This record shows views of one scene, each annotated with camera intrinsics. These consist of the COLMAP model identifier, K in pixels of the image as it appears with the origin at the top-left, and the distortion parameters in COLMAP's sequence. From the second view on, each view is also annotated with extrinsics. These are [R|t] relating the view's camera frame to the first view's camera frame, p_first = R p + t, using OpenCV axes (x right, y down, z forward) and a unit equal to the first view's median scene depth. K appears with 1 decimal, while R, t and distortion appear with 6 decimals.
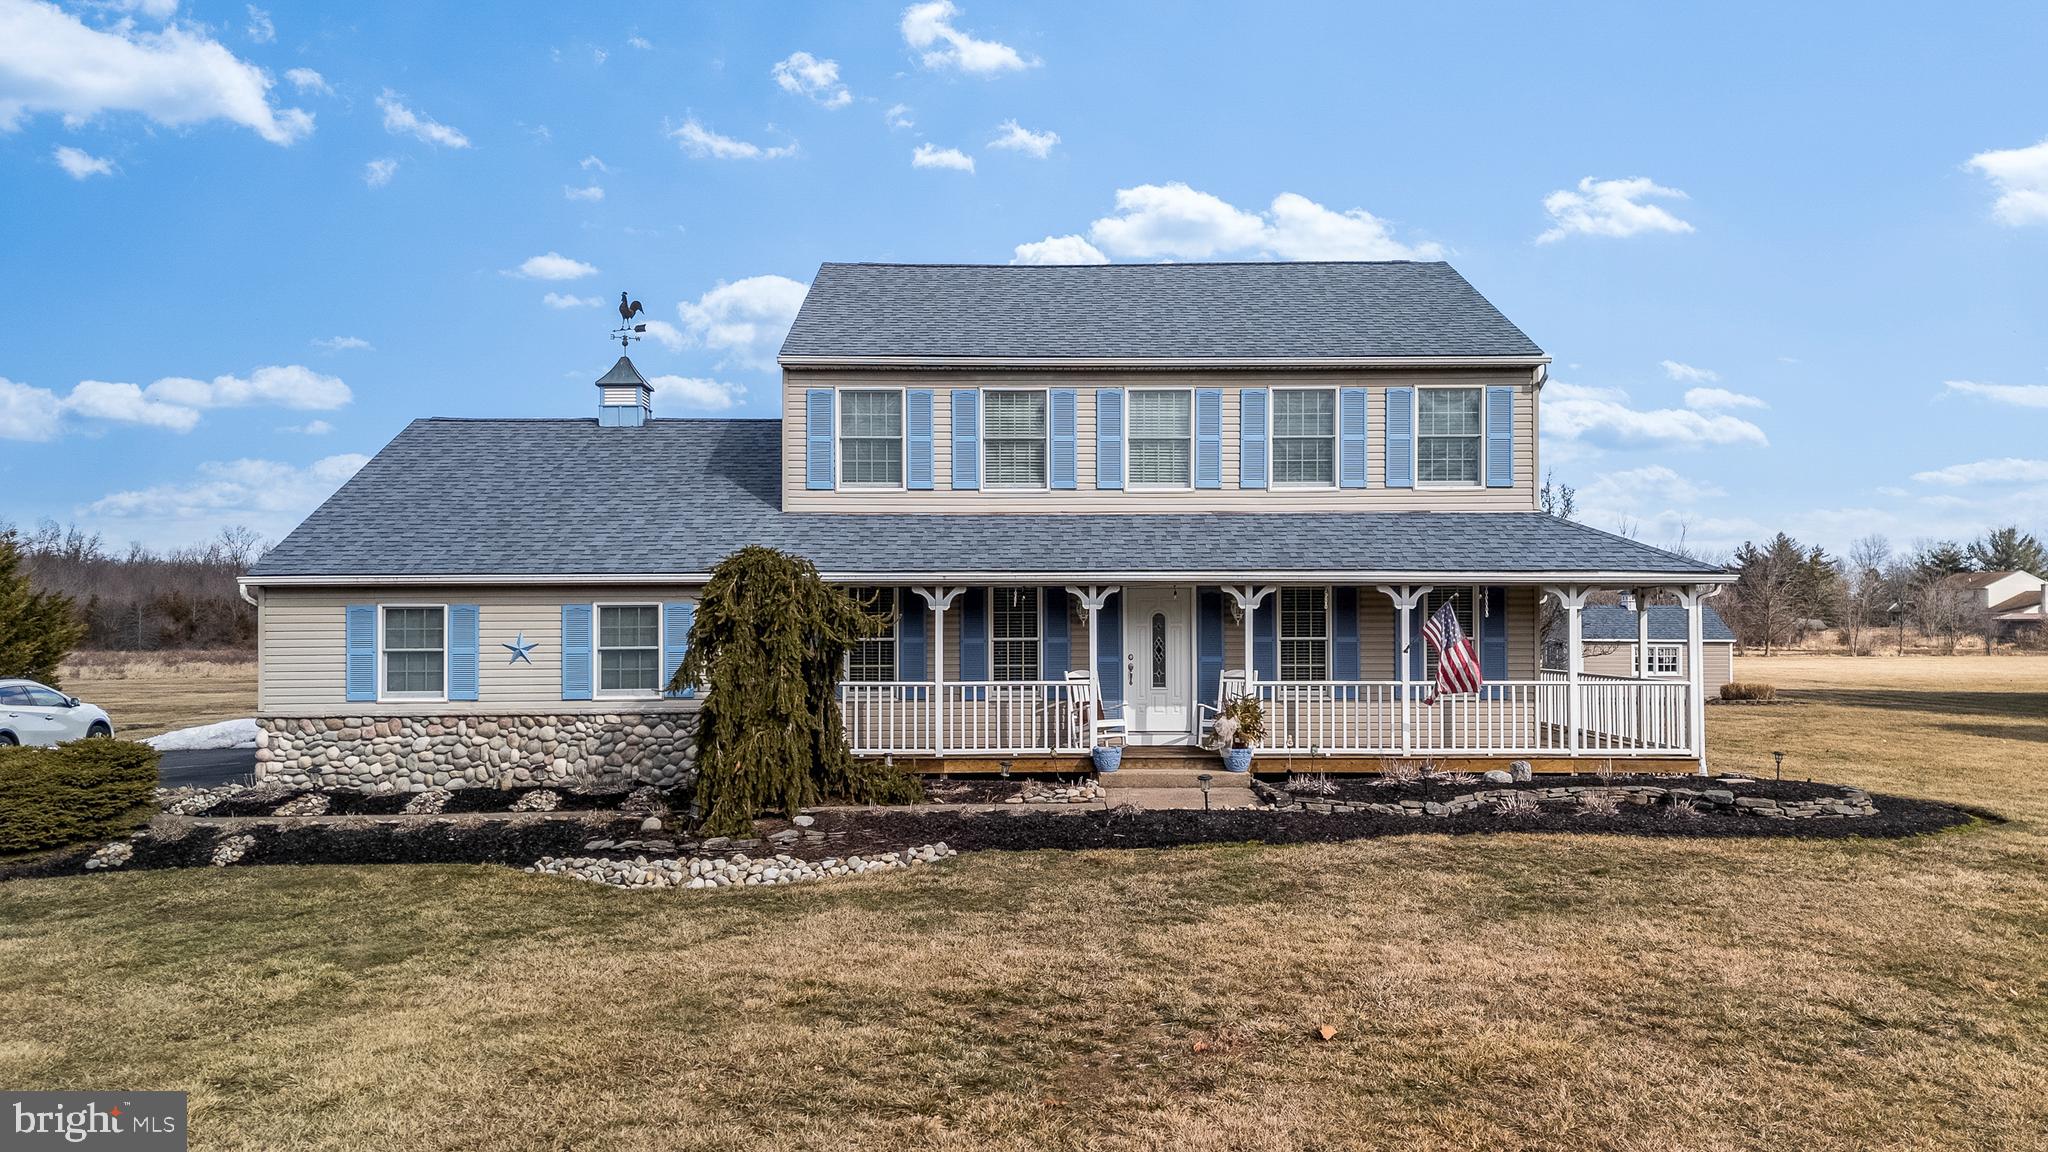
lens RADIAL K [[1487.4, 0, 1024.0], [0, 1487.4, 576.0], [0, 0, 1]] dist [0.063817, -0.008154]
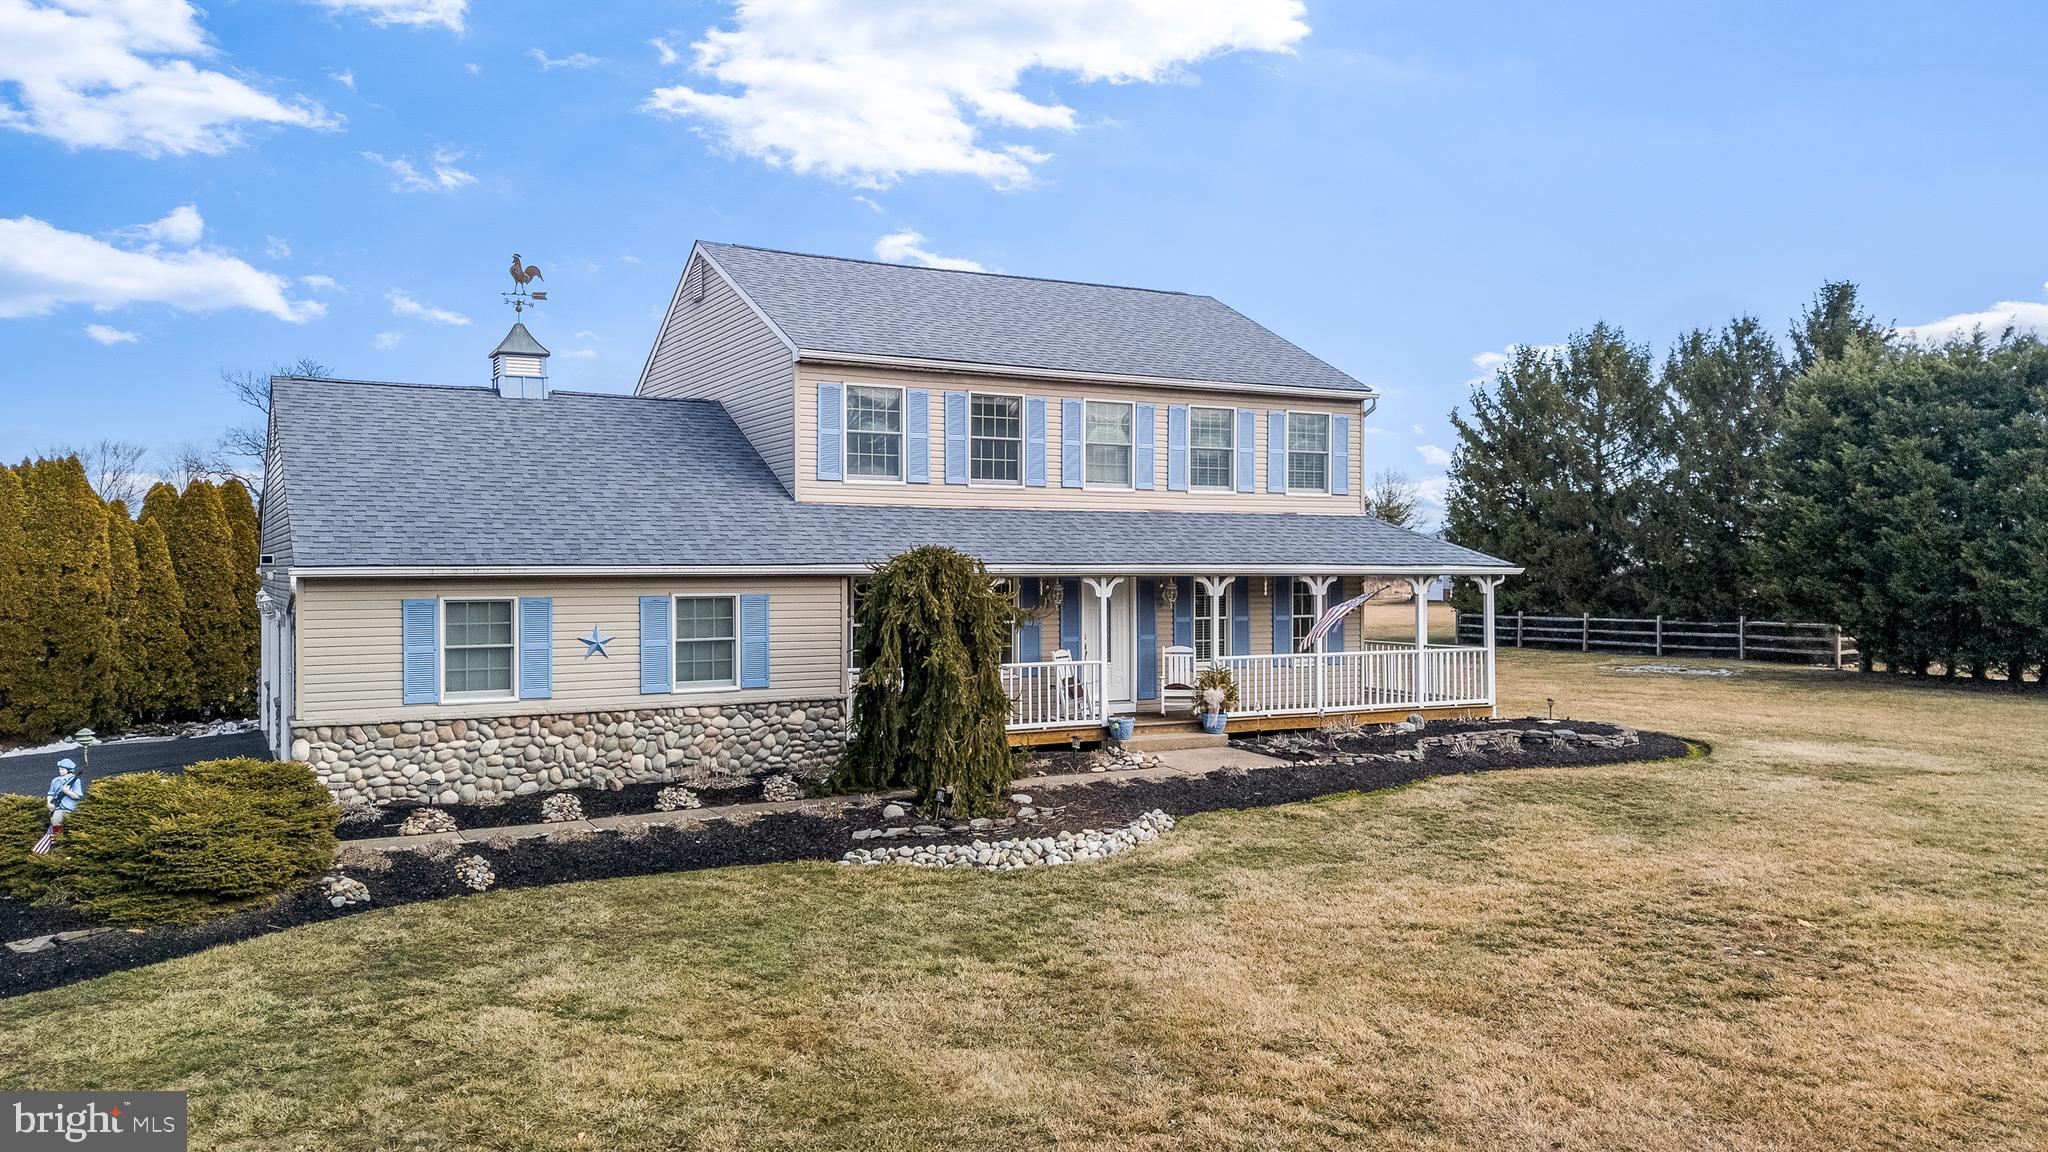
lens RADIAL K [[1487.4, 0, 1024.0], [0, 1487.4, 576.0], [0, 0, 1]] dist [0.063817, -0.008154]
pose [[0.888134, -0.002111, 0.459579, -0.532797], [-0.001873, 0.999965, 0.008213, -0.002144], [-0.459580, -0.008155, 0.888099, 0.027300]]
